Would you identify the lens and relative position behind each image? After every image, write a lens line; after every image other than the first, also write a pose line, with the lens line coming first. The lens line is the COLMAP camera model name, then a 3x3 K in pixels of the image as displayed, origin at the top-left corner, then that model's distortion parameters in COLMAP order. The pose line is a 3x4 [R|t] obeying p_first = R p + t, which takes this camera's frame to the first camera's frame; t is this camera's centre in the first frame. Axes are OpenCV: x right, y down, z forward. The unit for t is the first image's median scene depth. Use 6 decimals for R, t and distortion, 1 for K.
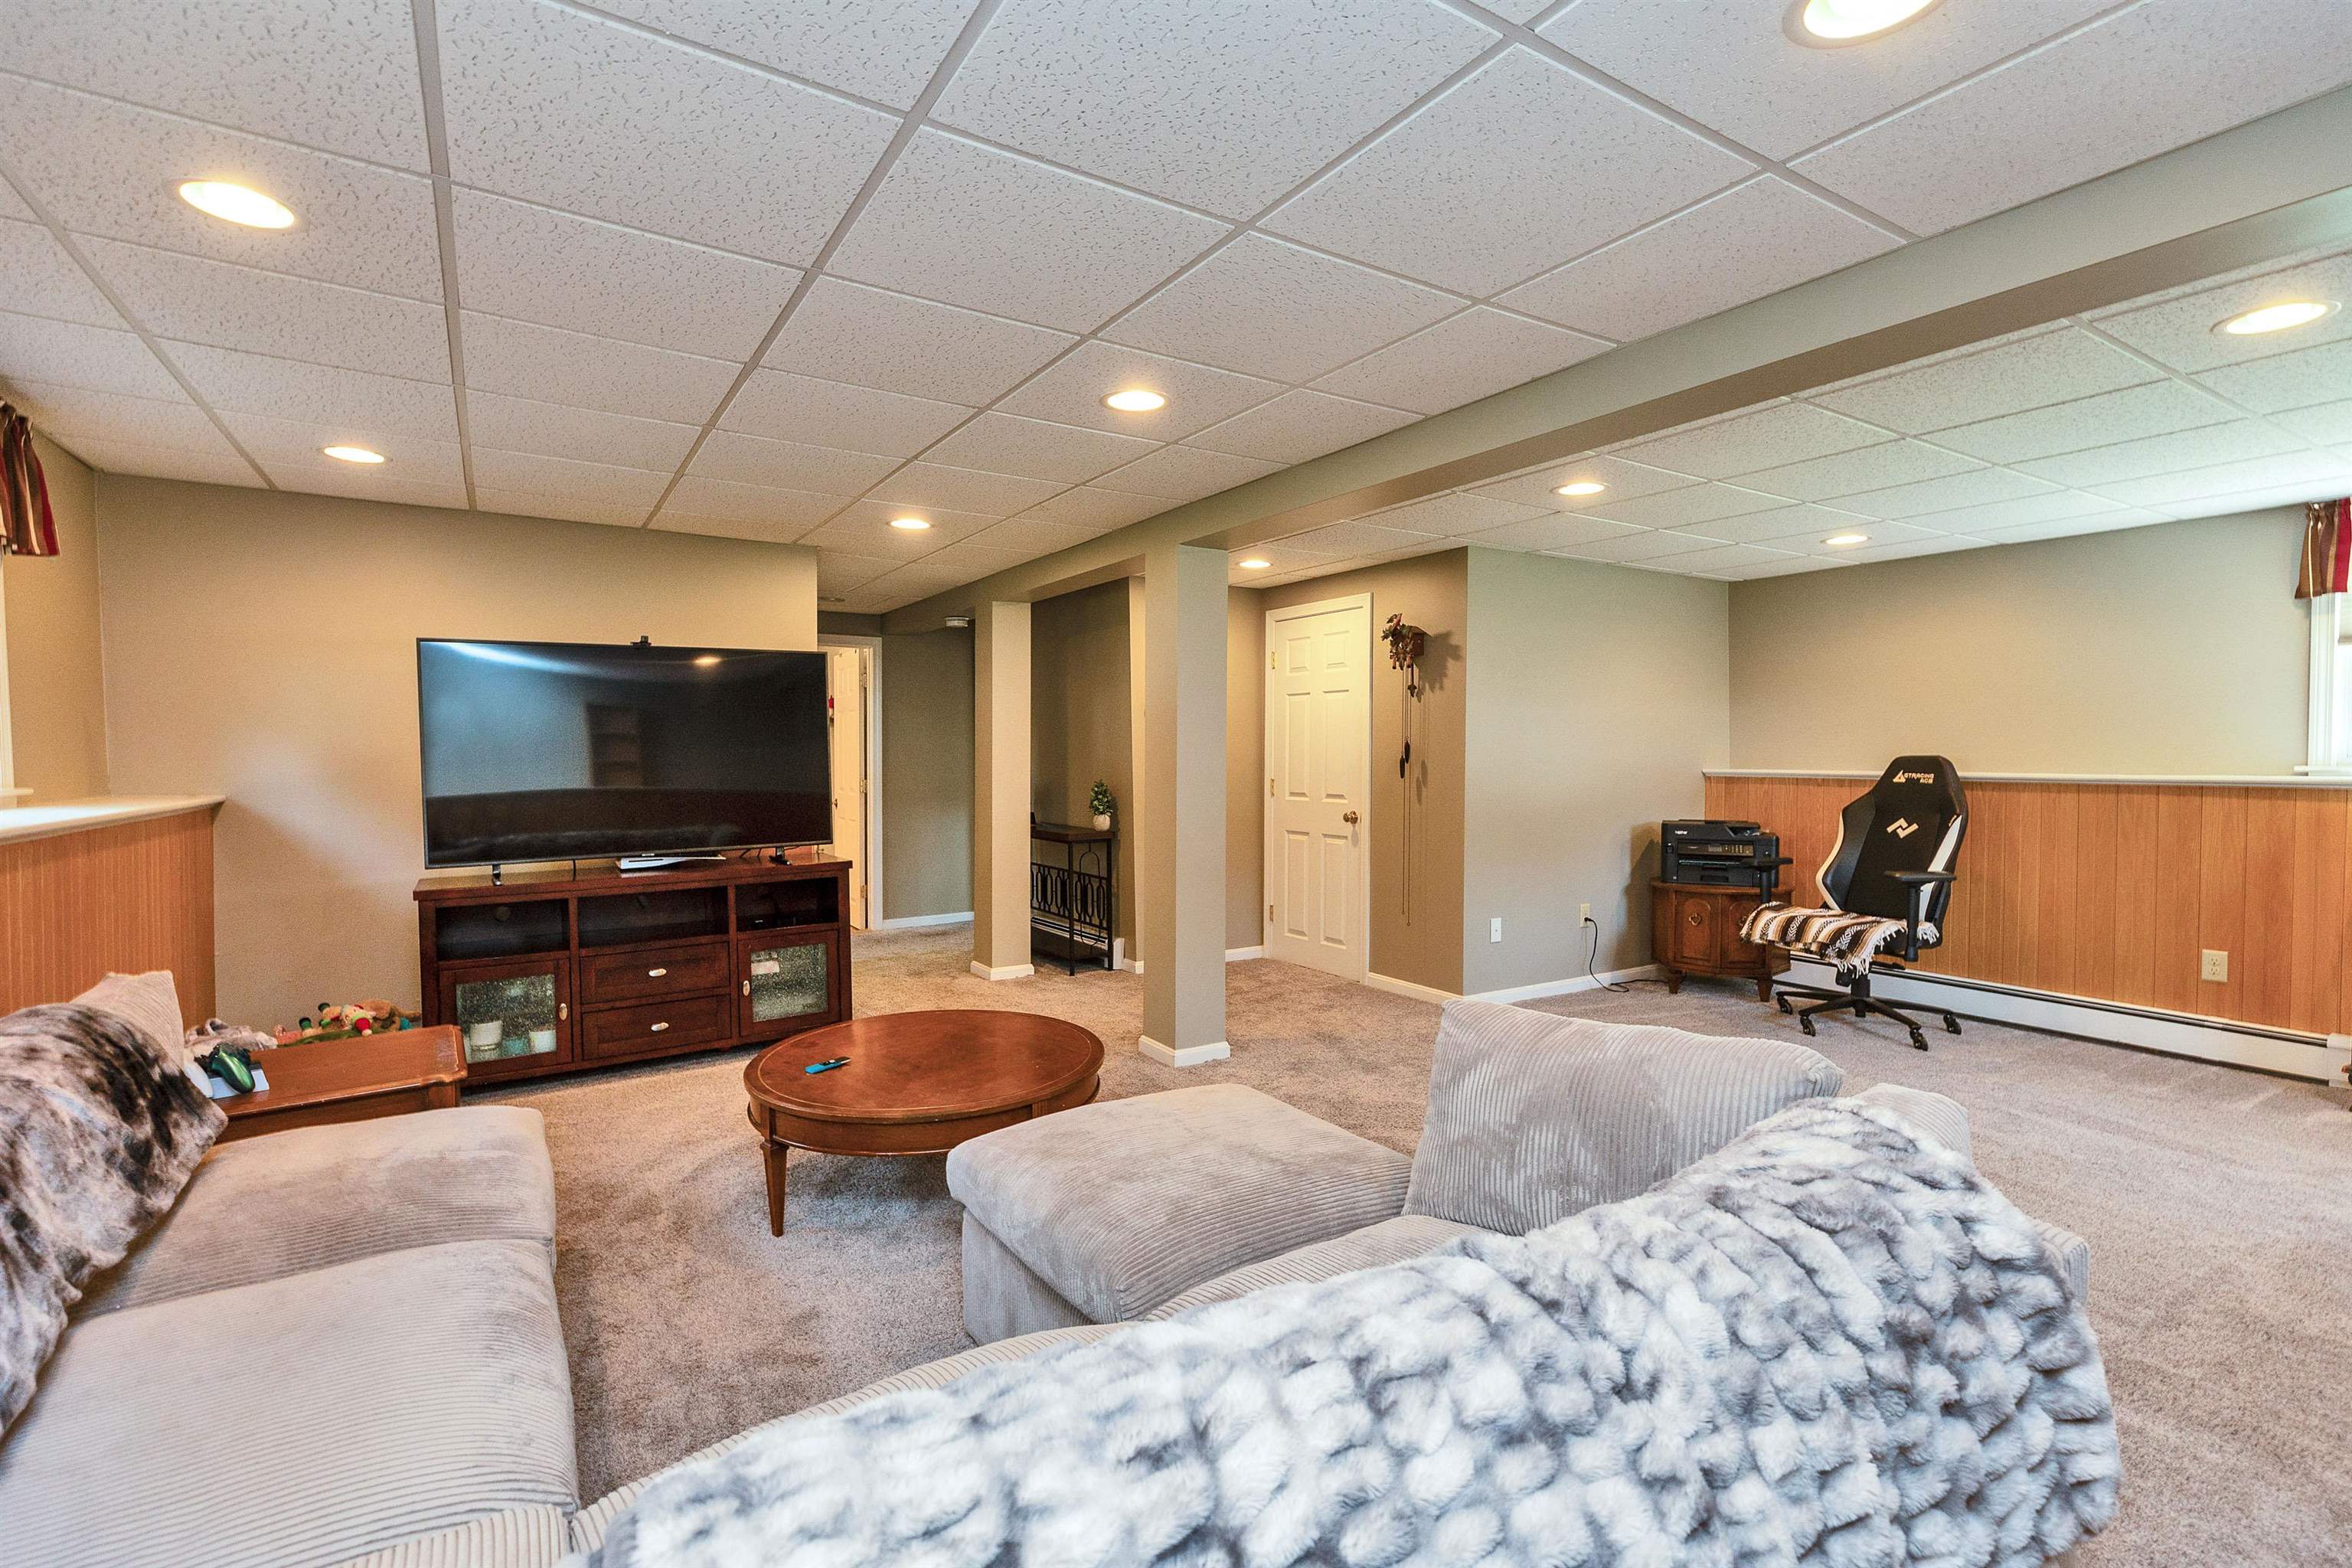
lens RADIAL K [[1064.4, 0, 1169.4], [0, 1064.4, 776.1], [0, 0, 1]] dist [0.007753, -0.001007]
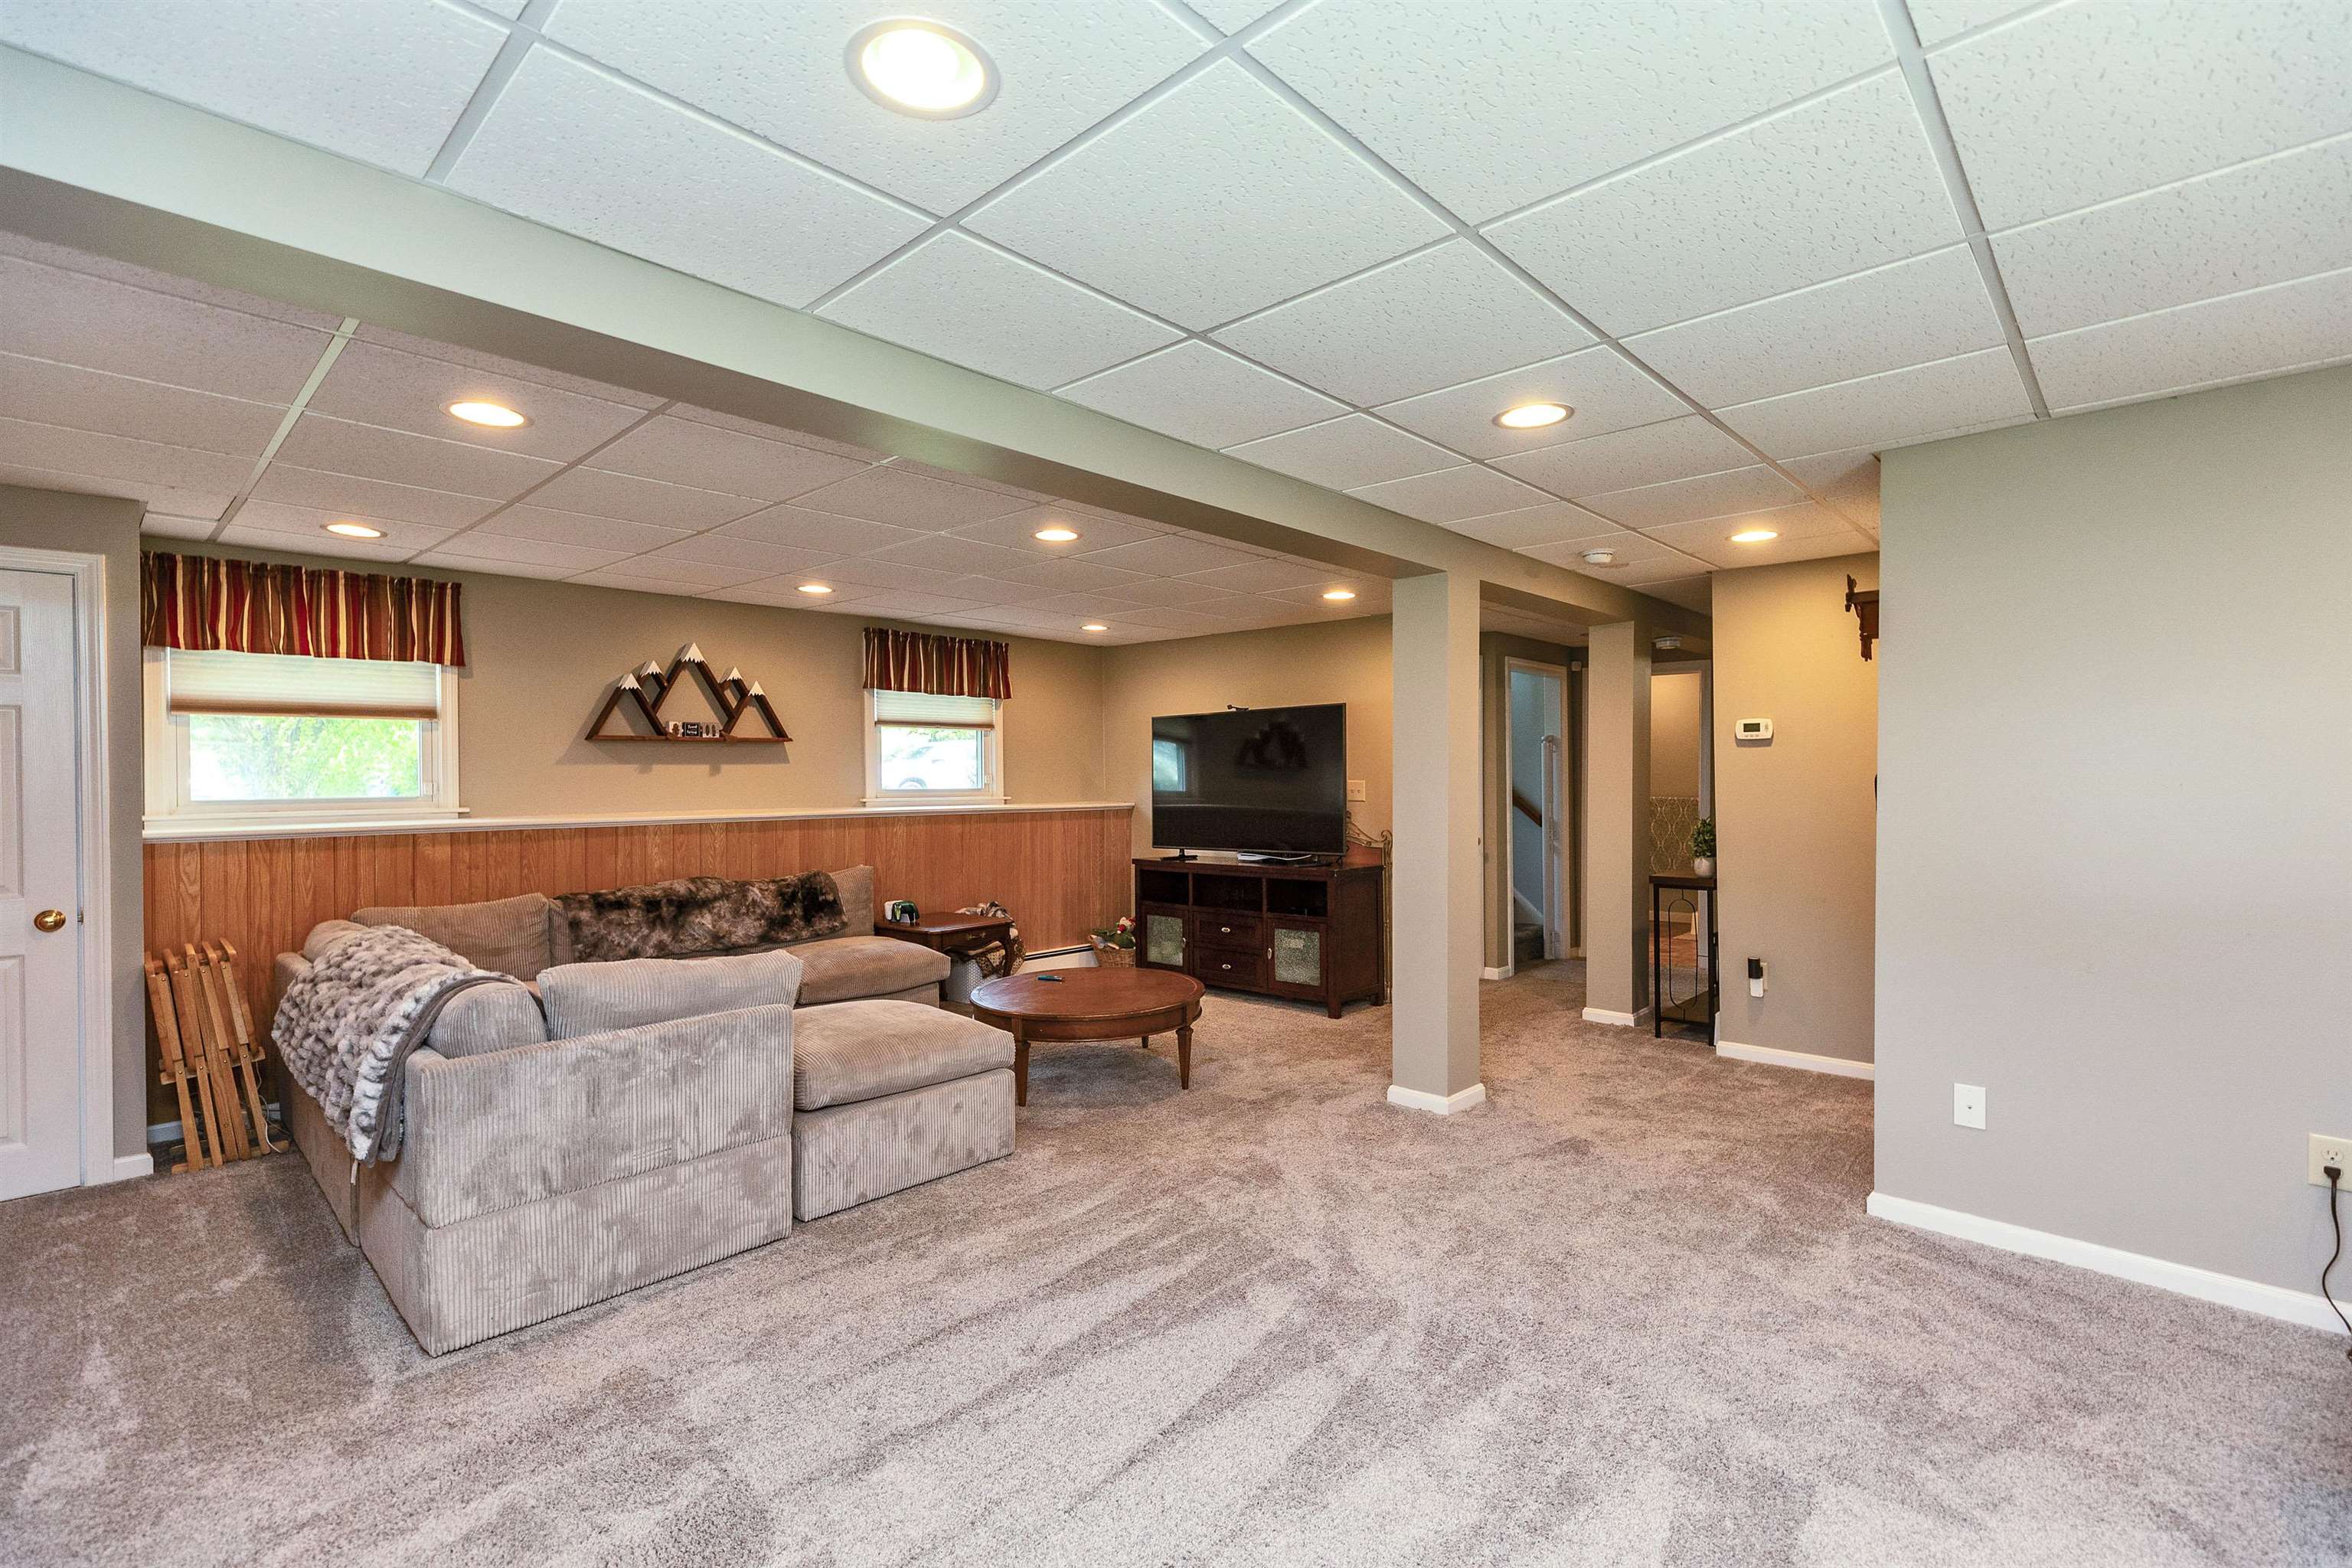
lens RADIAL K [[1064.4, 0, 1226.7], [0, 1064.4, 781.5], [0, 0, 1]] dist [0.007753, -0.001007]
pose [[0.267994, 0.007478, -0.963392, 0.941161], [-0.020520, 0.999787, 0.002052, -0.026099], [0.963202, 0.019219, 0.268090, 0.587702]]
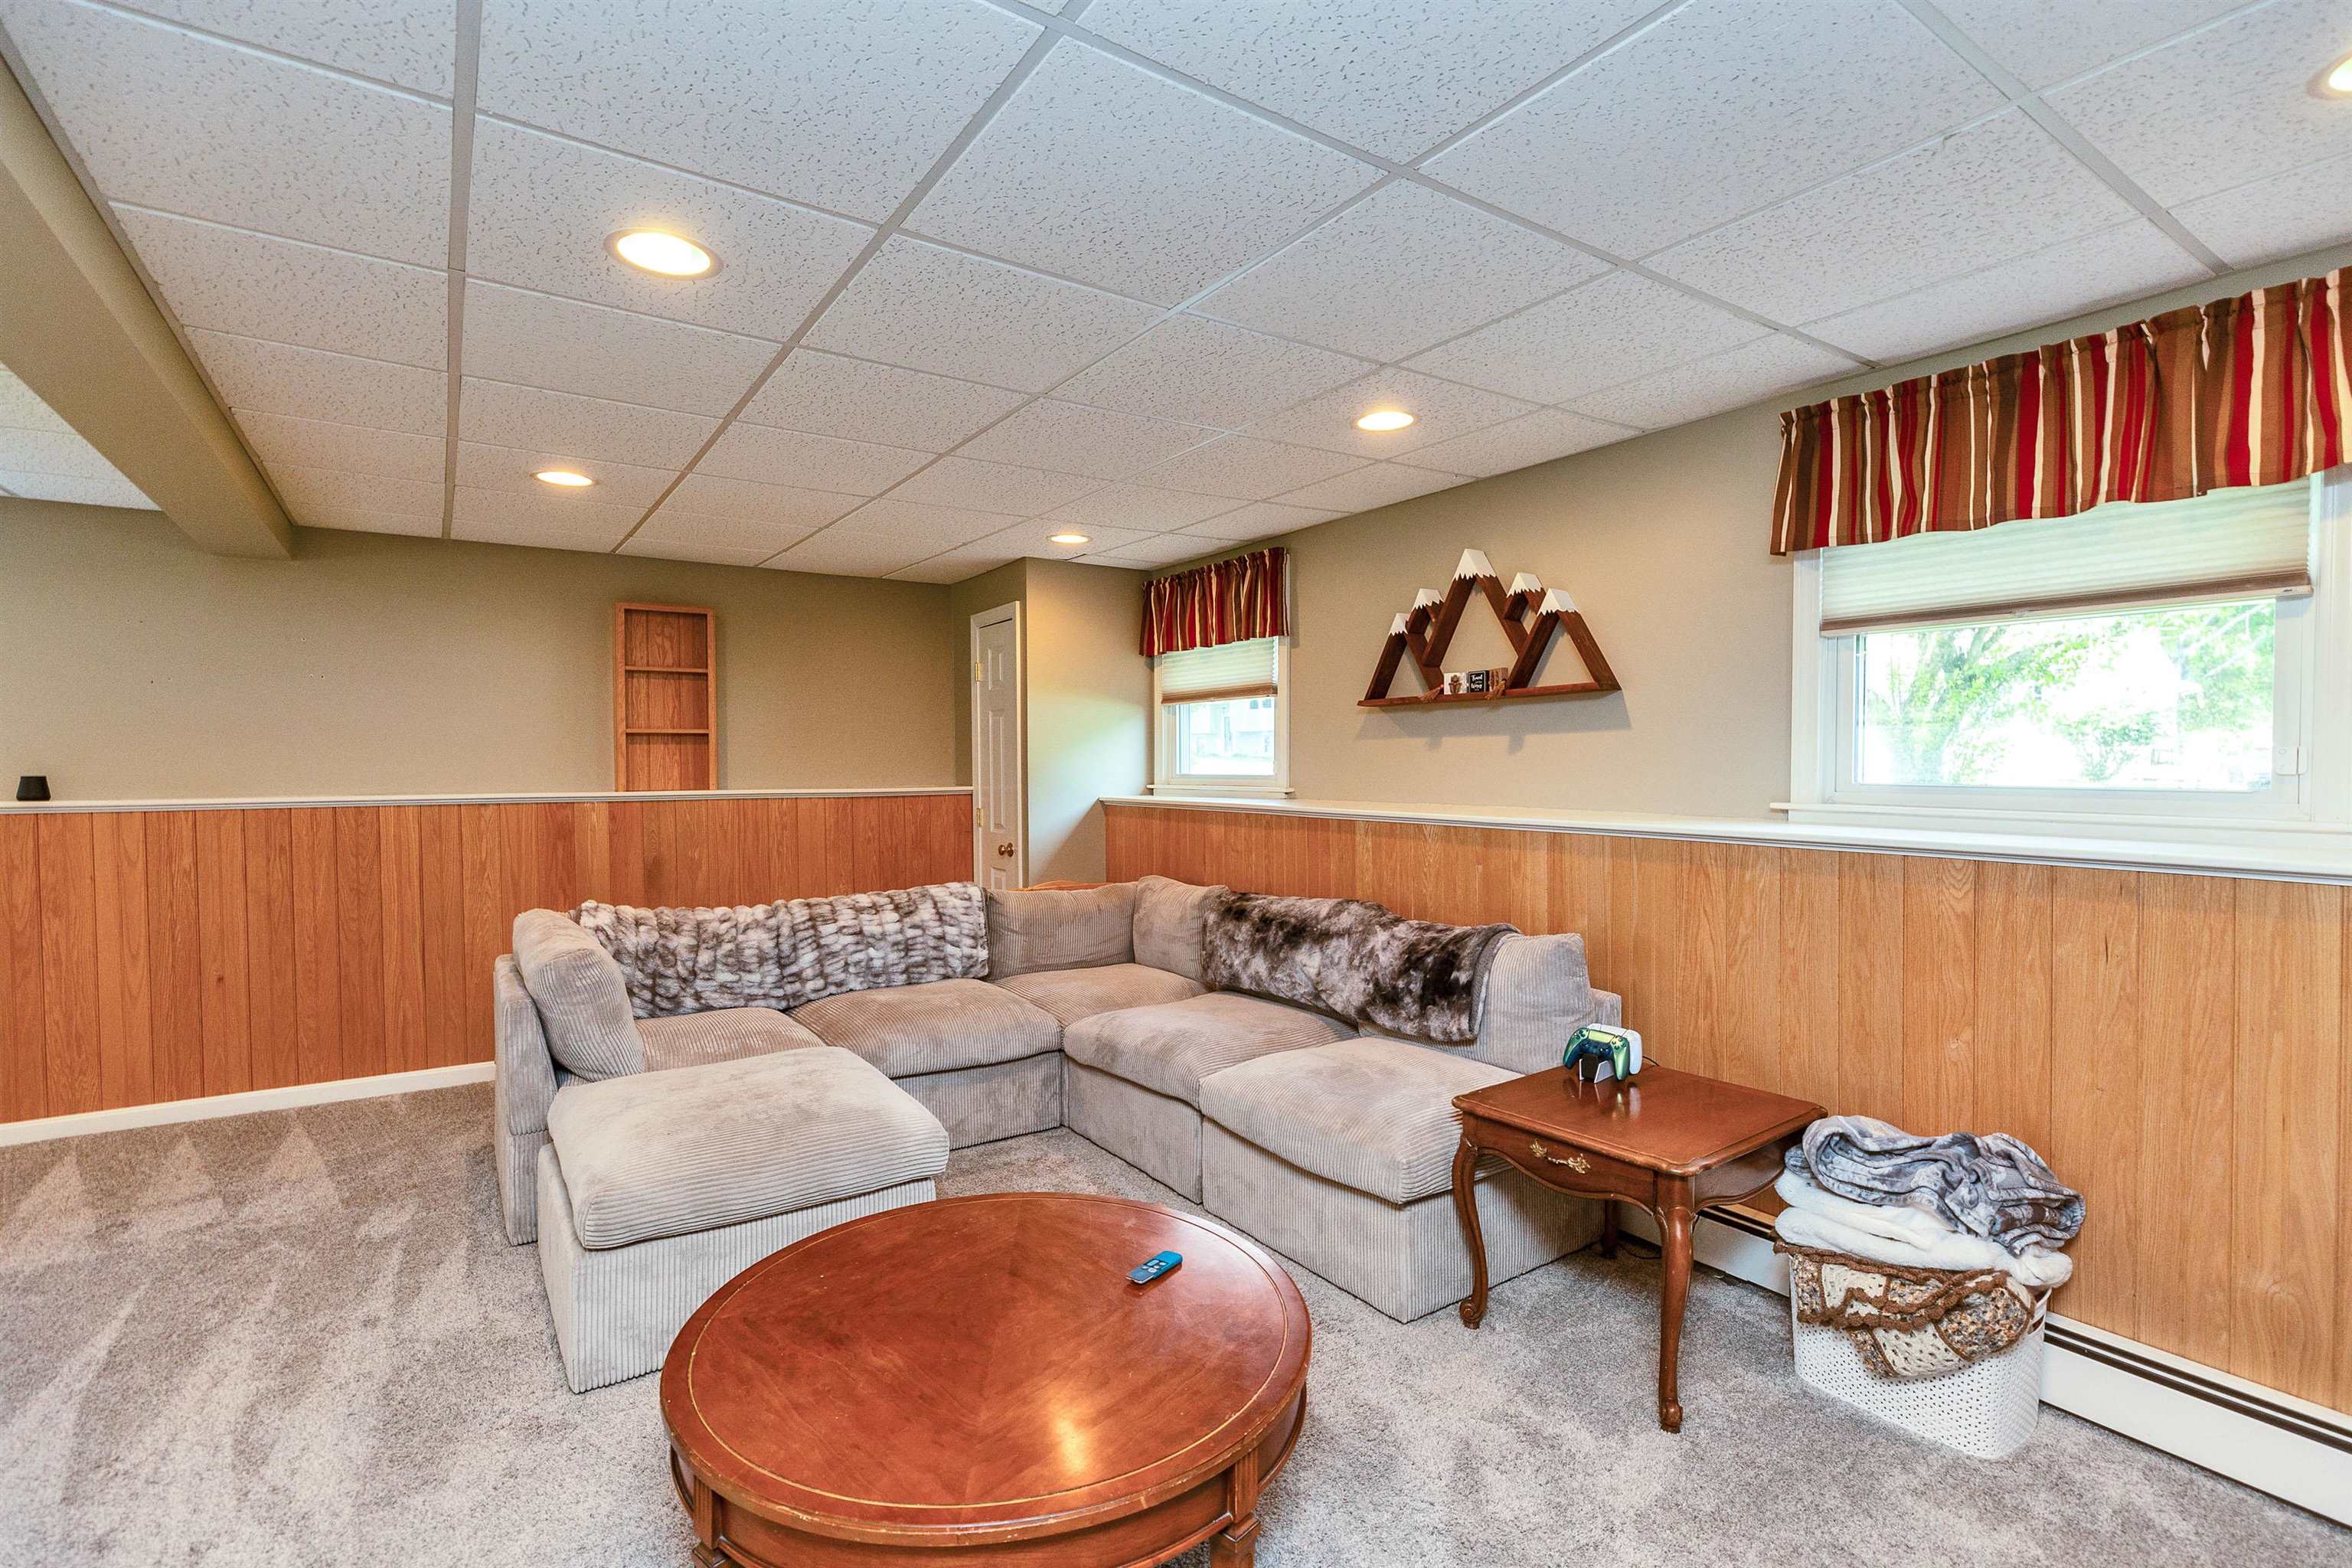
lens RADIAL K [[1064.4, 0, 1163.8], [0, 1064.4, 783.4], [0, 0, 1]] dist [0.007753, -0.001007]
pose [[-0.999618, 0.005377, -0.027121, -0.226402], [0.004048, 0.998799, 0.048828, -0.035009], [0.027351, 0.048699, -0.998439, 1.163747]]
